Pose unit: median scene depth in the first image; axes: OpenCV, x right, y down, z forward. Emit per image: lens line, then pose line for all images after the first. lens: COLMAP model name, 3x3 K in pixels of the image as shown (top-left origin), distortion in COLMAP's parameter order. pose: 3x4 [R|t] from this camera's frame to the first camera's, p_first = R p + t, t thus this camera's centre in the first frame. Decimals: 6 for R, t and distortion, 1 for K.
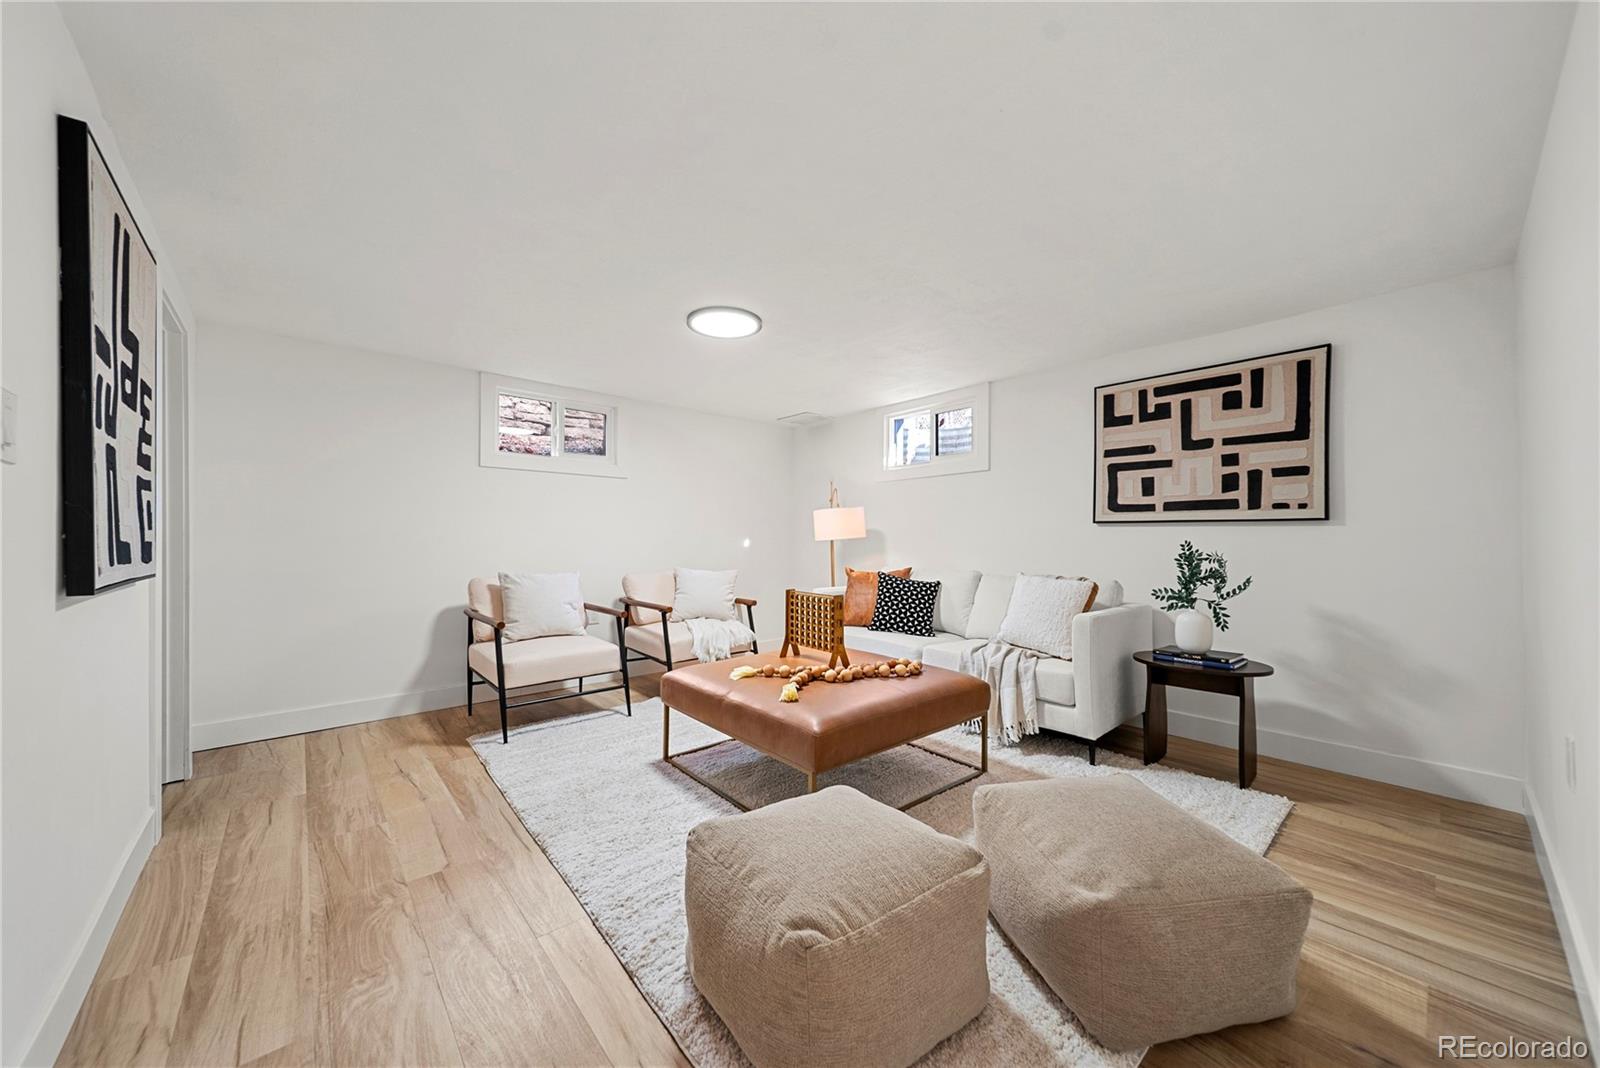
lens RADIAL K [[561.3, 0, 795.8], [0, 561.3, 525.4], [0, 0, 1]] dist [-0.001638, -0.001038]
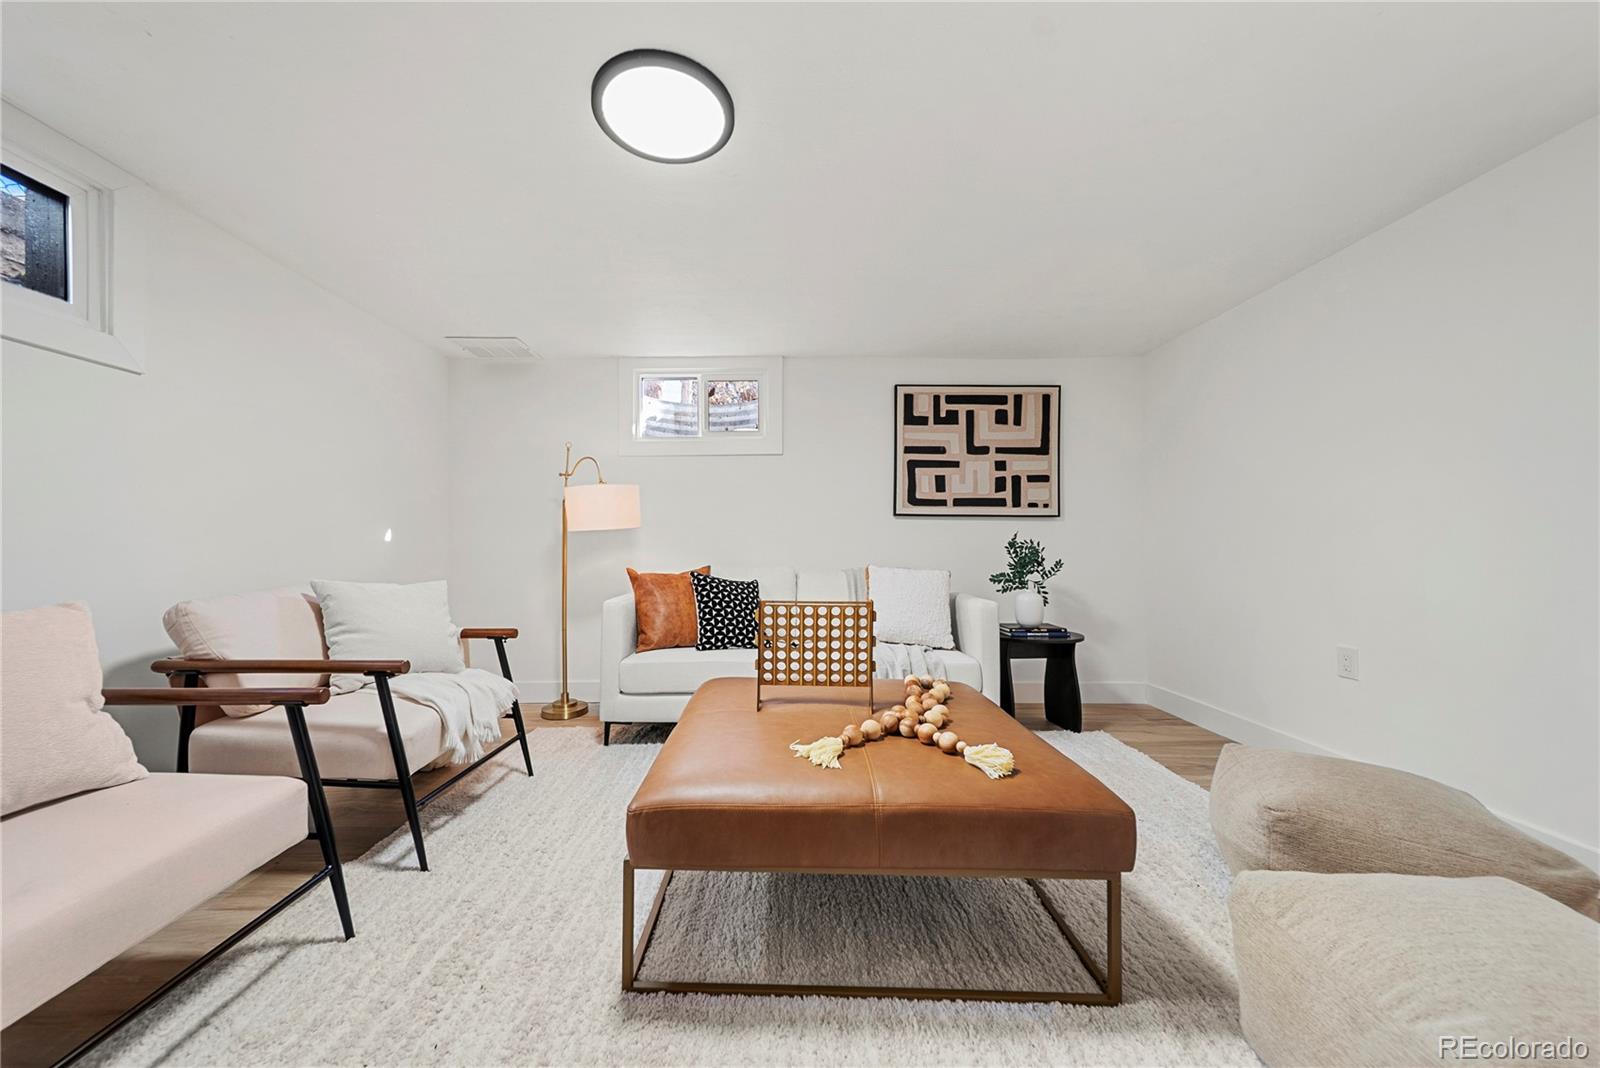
lens RADIAL K [[561.3, 0, 800.4], [0, 561.3, 535.9], [0, 0, 1]] dist [-0.001638, -0.001038]
pose [[0.663764, 0.008773, 0.747891, -0.396526], [-0.018278, 0.999823, 0.004493, 0.035368], [-0.747719, -0.016652, 0.663806, 0.490193]]
